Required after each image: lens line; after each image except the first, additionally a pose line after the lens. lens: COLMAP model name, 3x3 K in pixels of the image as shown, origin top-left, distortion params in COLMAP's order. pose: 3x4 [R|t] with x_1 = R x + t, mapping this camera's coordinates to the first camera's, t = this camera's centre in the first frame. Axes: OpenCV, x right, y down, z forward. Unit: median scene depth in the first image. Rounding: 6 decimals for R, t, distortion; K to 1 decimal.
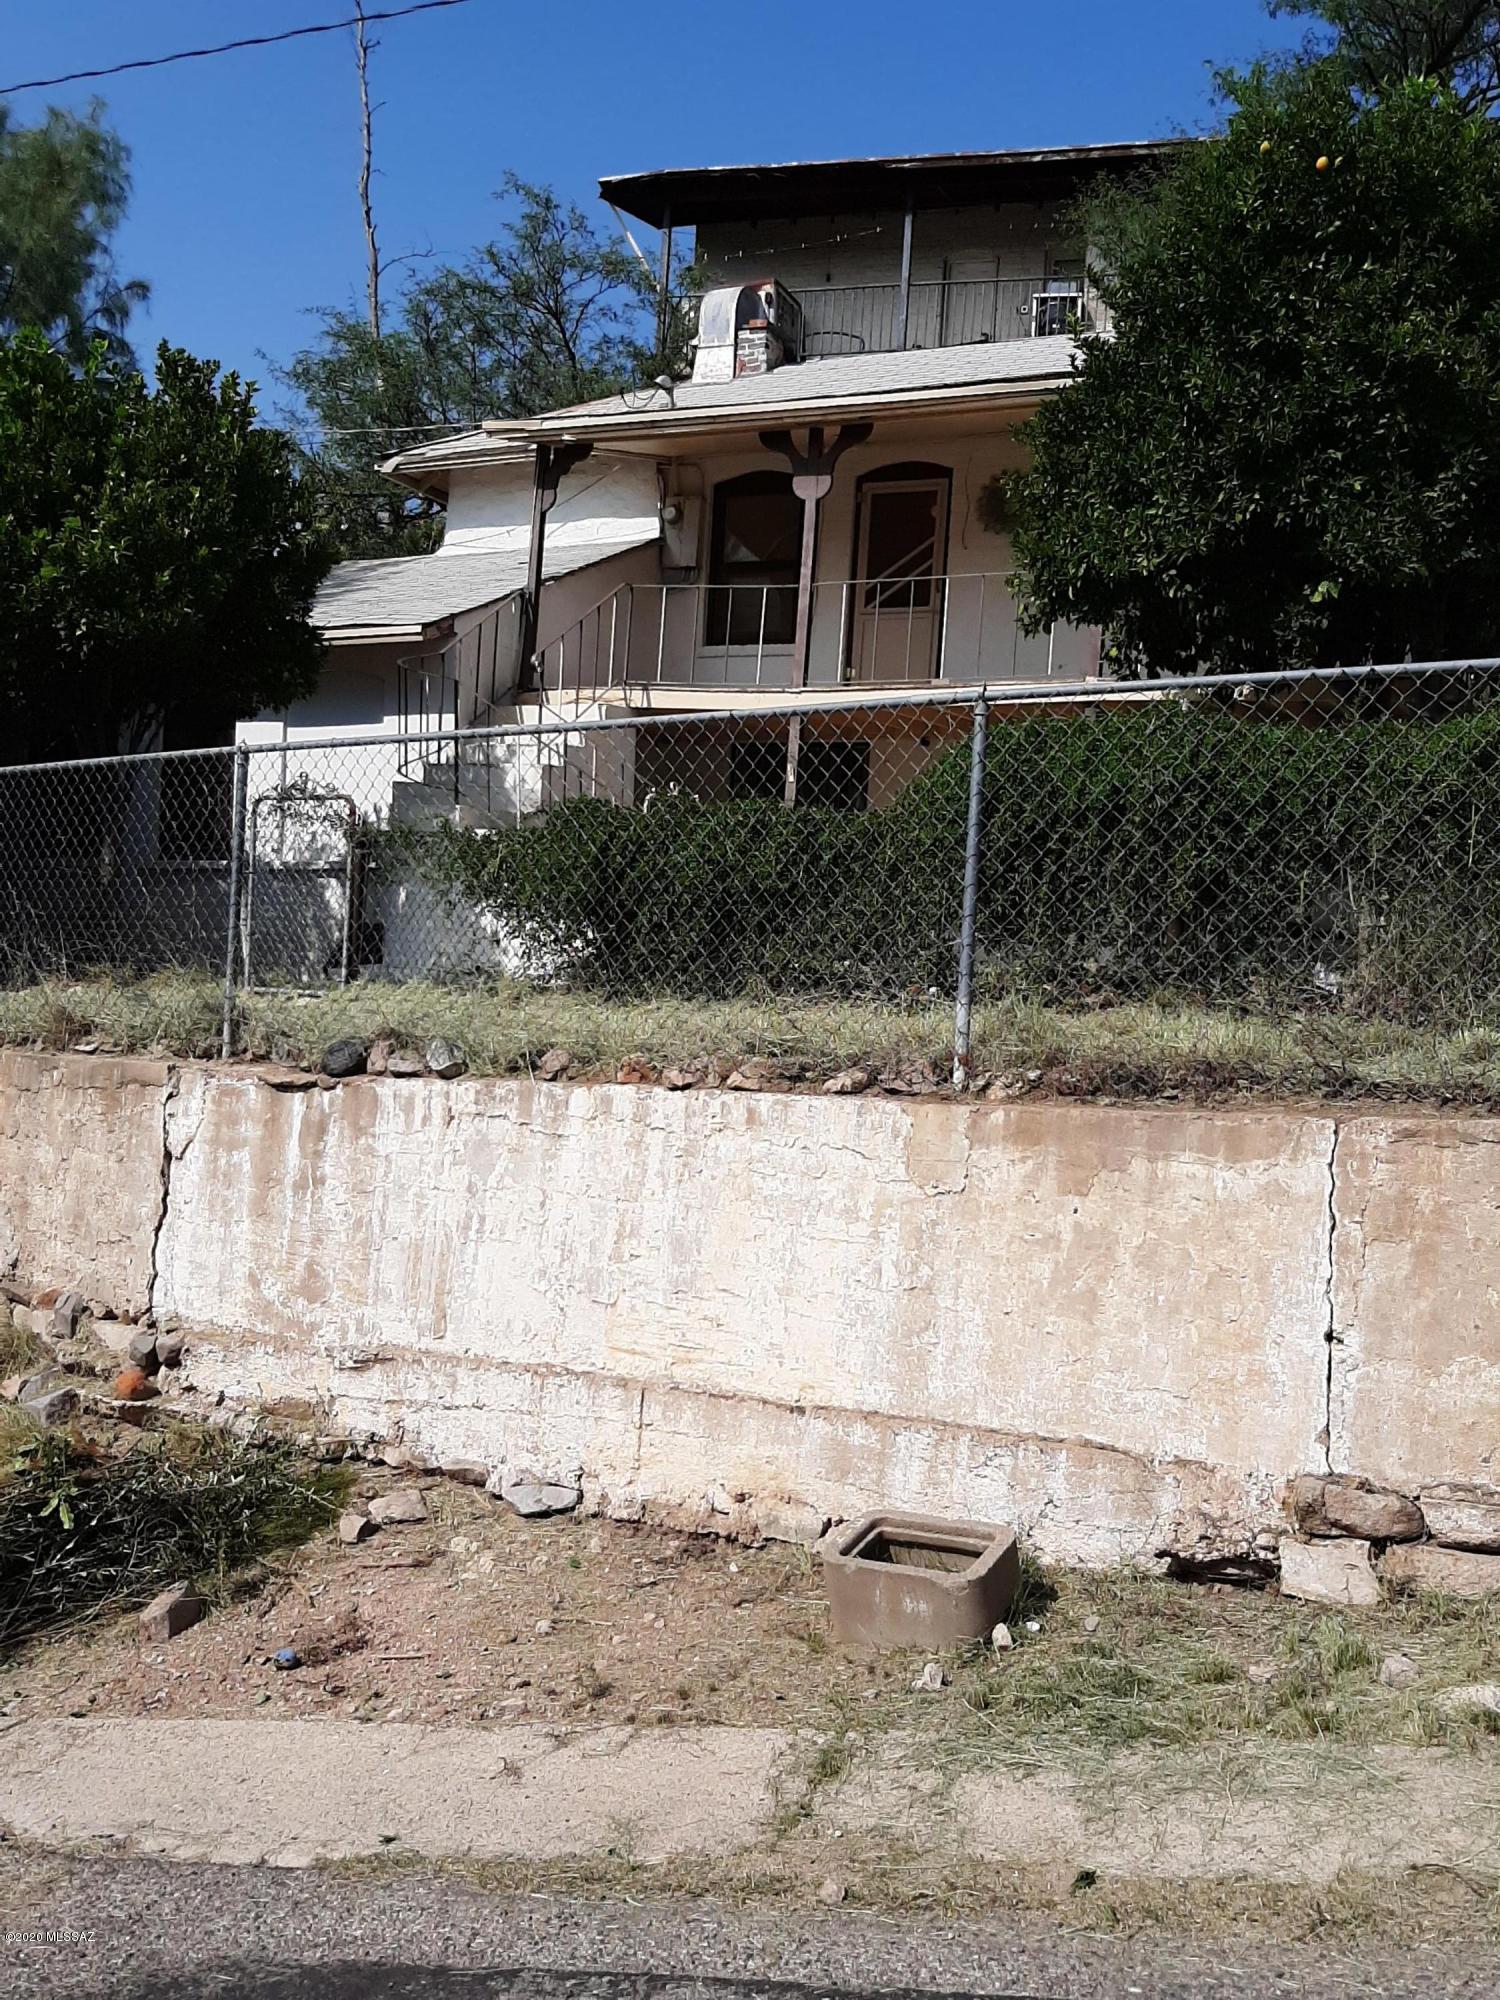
lens RADIAL K [[1573.6, 0, 760.6], [0, 1573.6, 990.6], [0, 0, 1]] dist [0.128540, -0.239586]
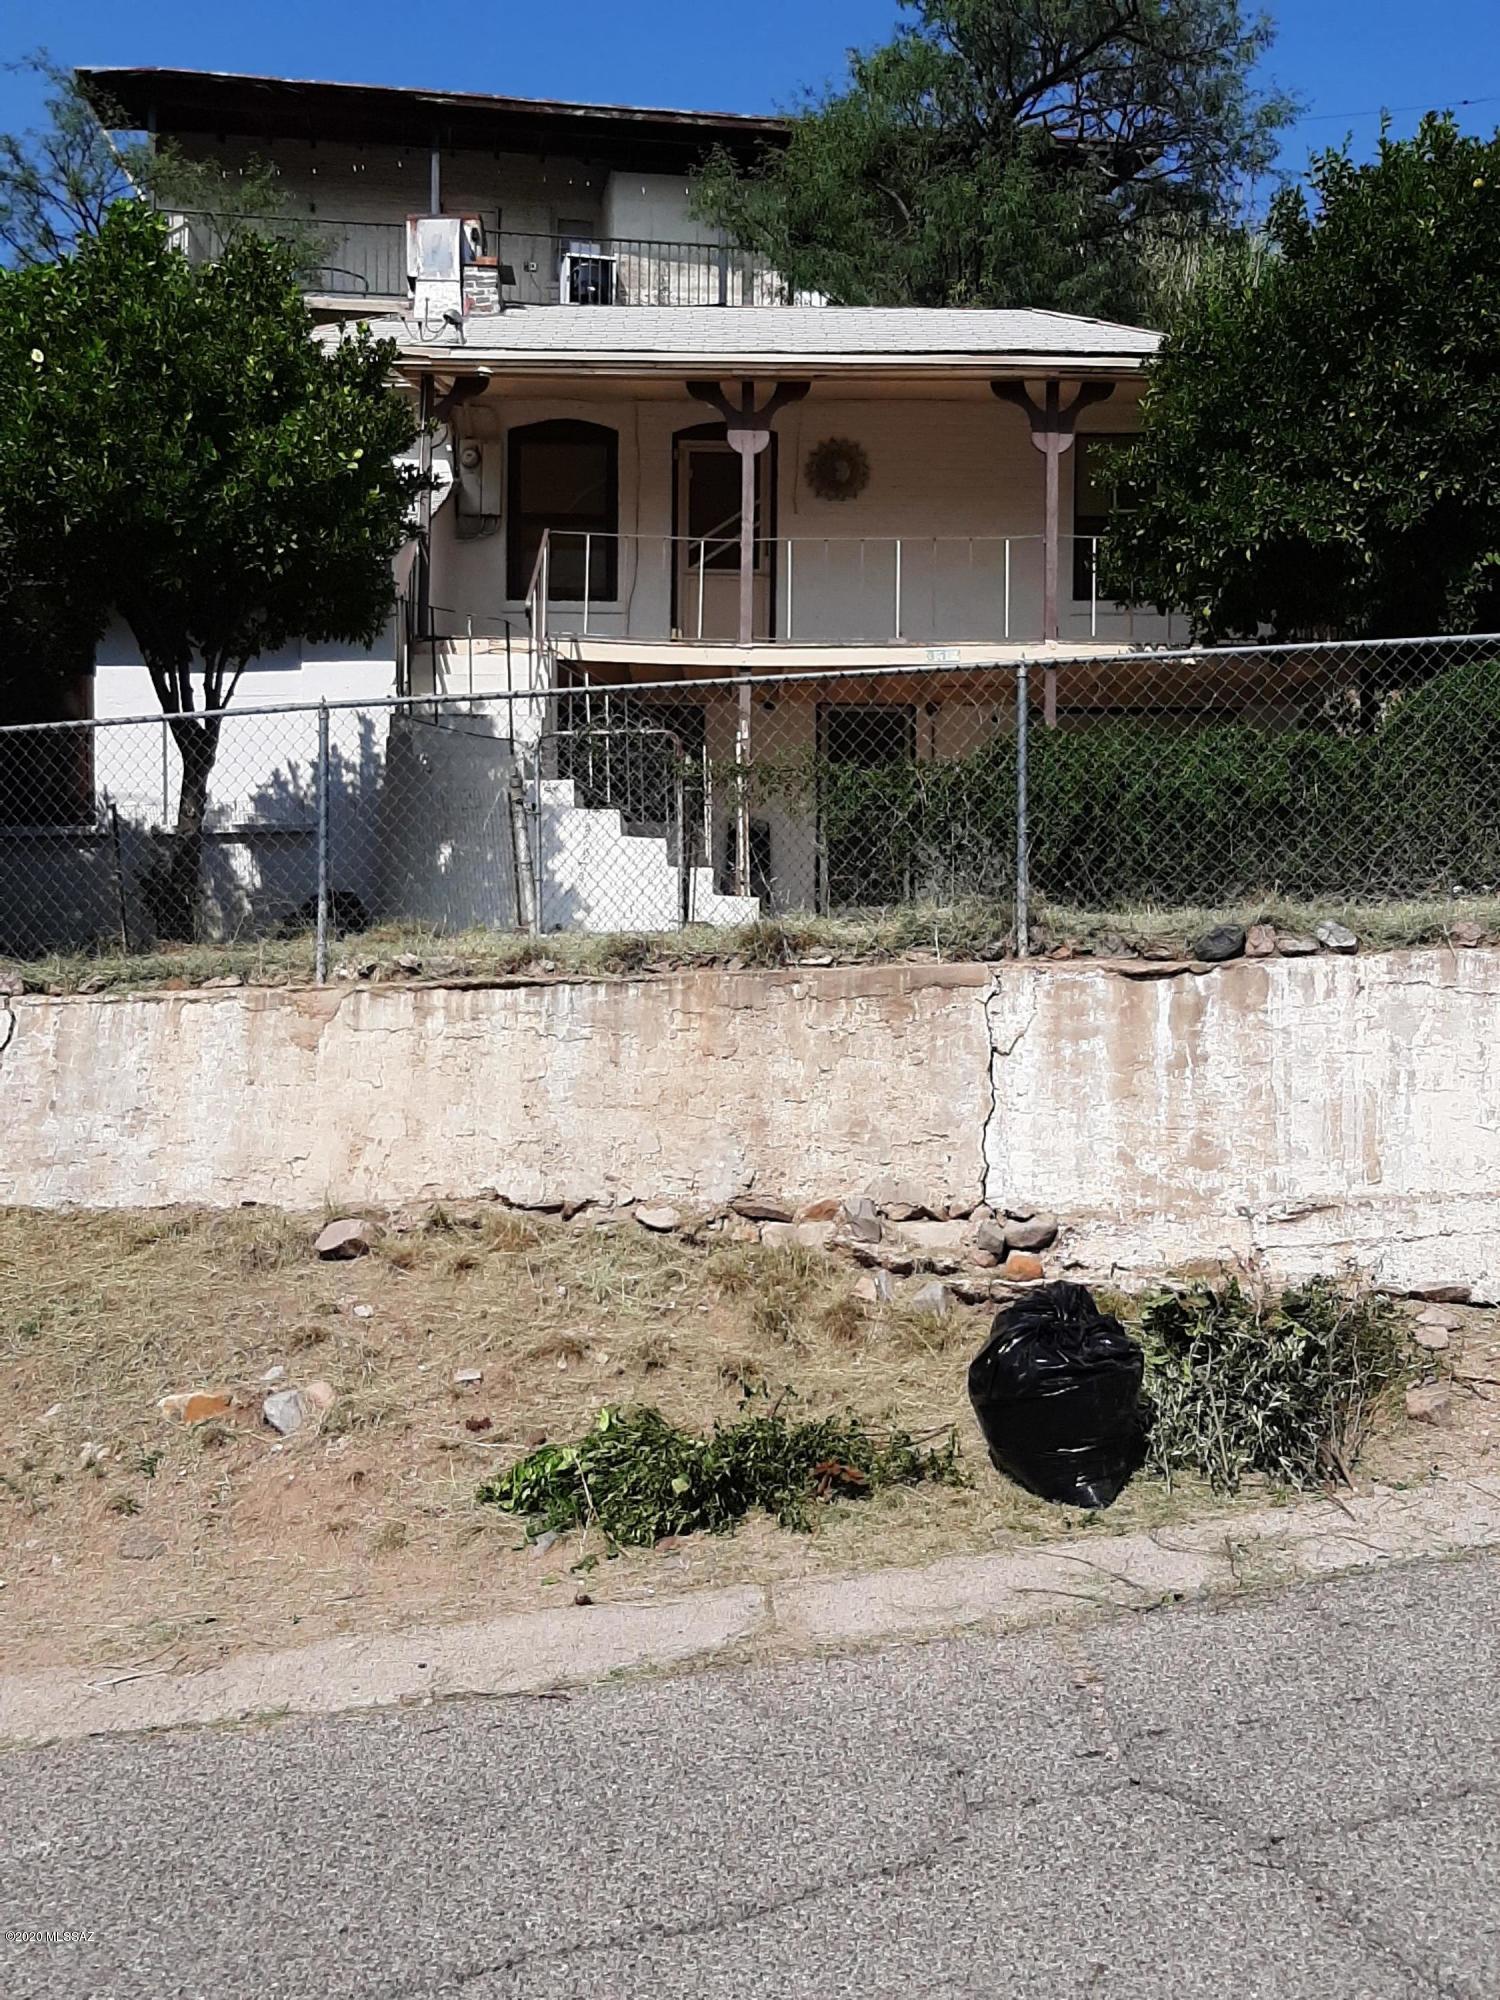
lens RADIAL K [[1715.4, 0, 751.4], [0, 1715.4, 981.2], [0, 0, 1]] dist [0.090741, -0.175429]
pose [[0.936295, -0.038333, 0.349116, -0.946868], [0.042149, 0.999106, -0.003339, 0.056886], [-0.348676, 0.017841, 0.937073, 0.007122]]
